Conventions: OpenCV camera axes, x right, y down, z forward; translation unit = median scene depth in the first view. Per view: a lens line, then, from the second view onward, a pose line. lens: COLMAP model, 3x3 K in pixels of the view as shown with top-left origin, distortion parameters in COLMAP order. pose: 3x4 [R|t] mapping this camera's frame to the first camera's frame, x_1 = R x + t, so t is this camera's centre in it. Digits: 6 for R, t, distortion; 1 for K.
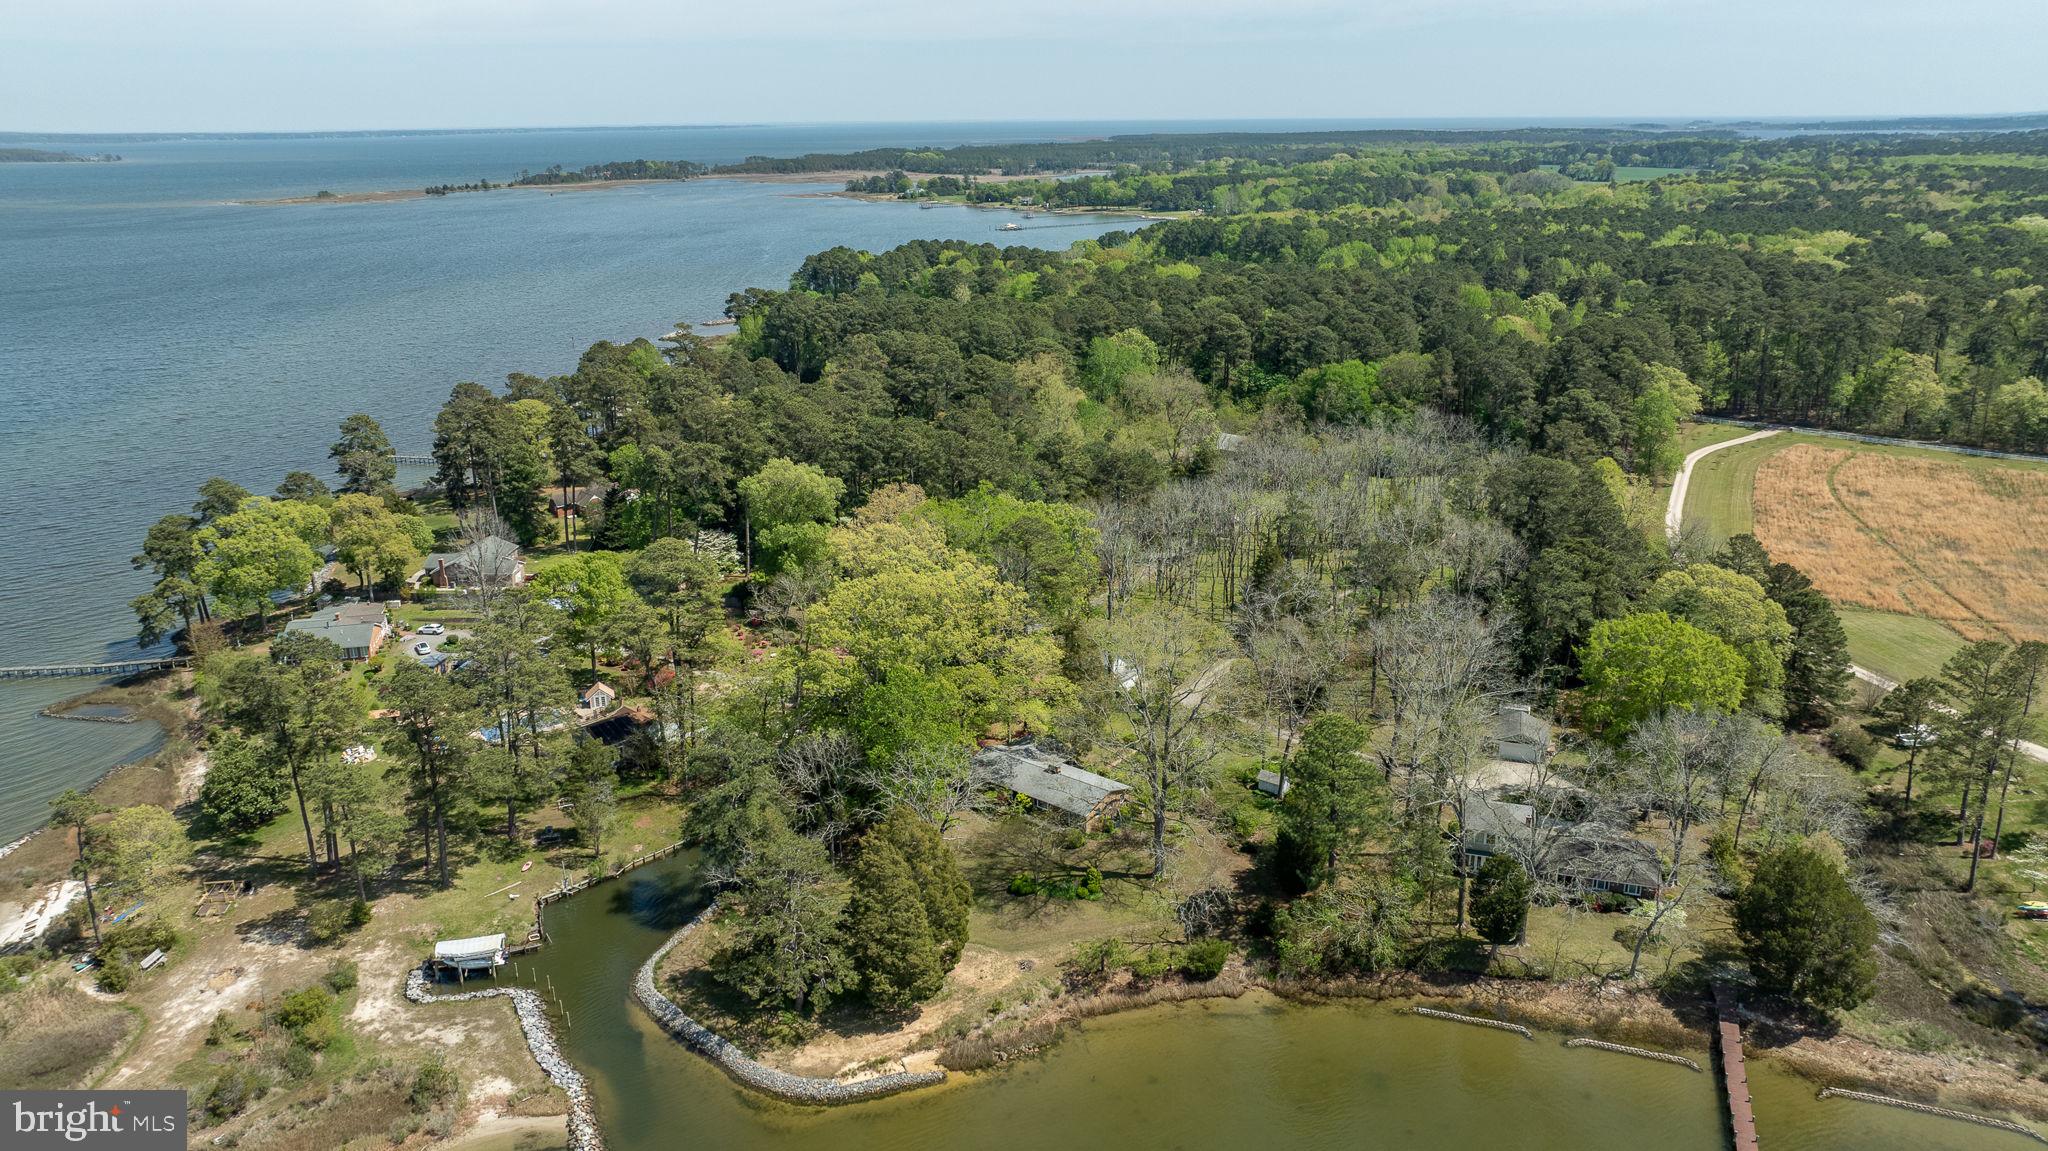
lens RADIAL K [[1443.7, 0, 1024.0], [0, 1443.7, 563.4], [0, 0, 1]] dist [-0.037760, 0.040987]
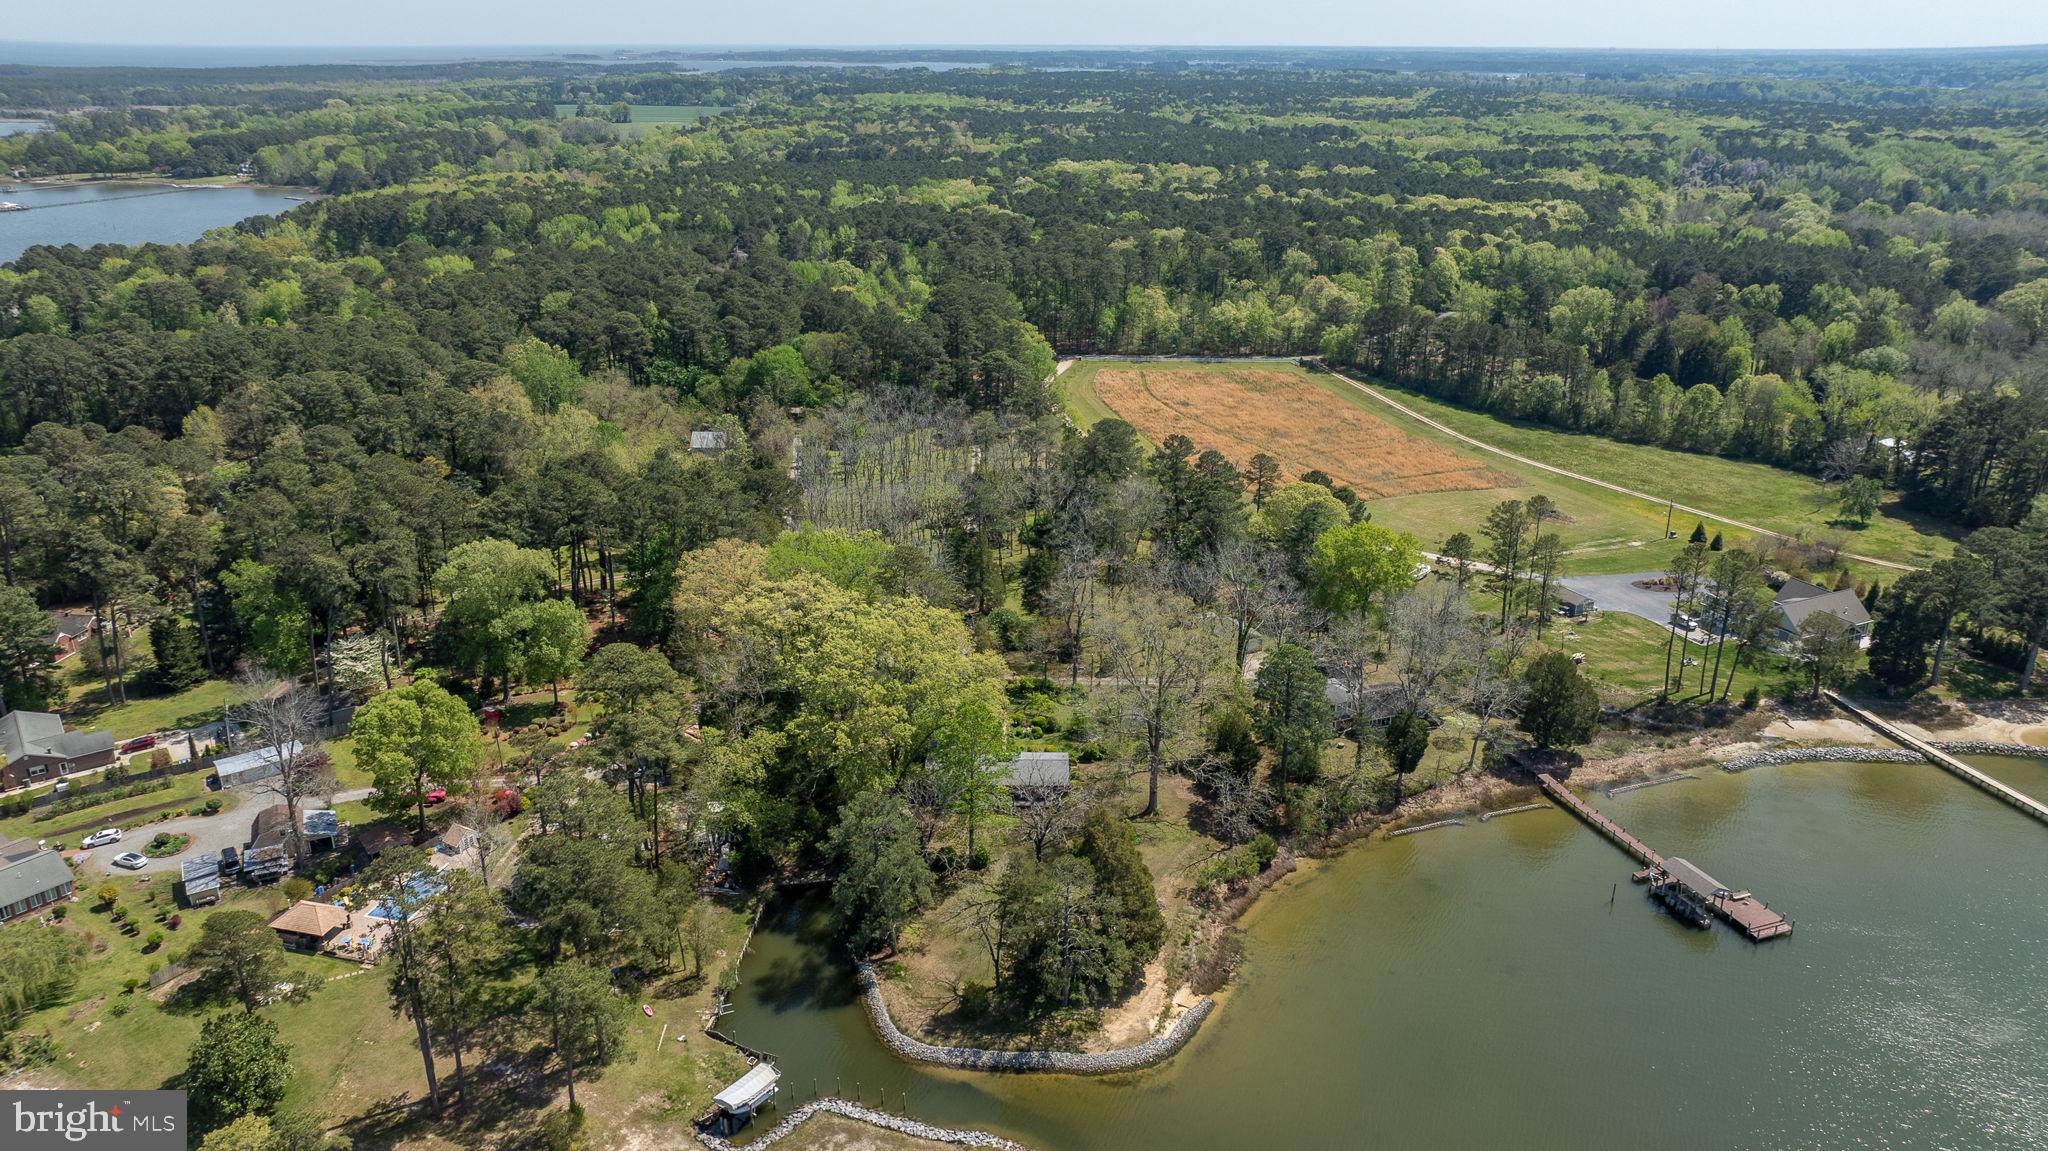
lens RADIAL K [[1443.7, 0, 1024.0], [0, 1443.7, 563.4], [0, 0, 1]] dist [-0.037760, 0.040987]
pose [[0.770543, -0.206140, 0.603134, -0.779199], [0.178903, 0.978166, 0.105758, -0.156185], [-0.611766, 0.026411, 0.790598, 0.102226]]
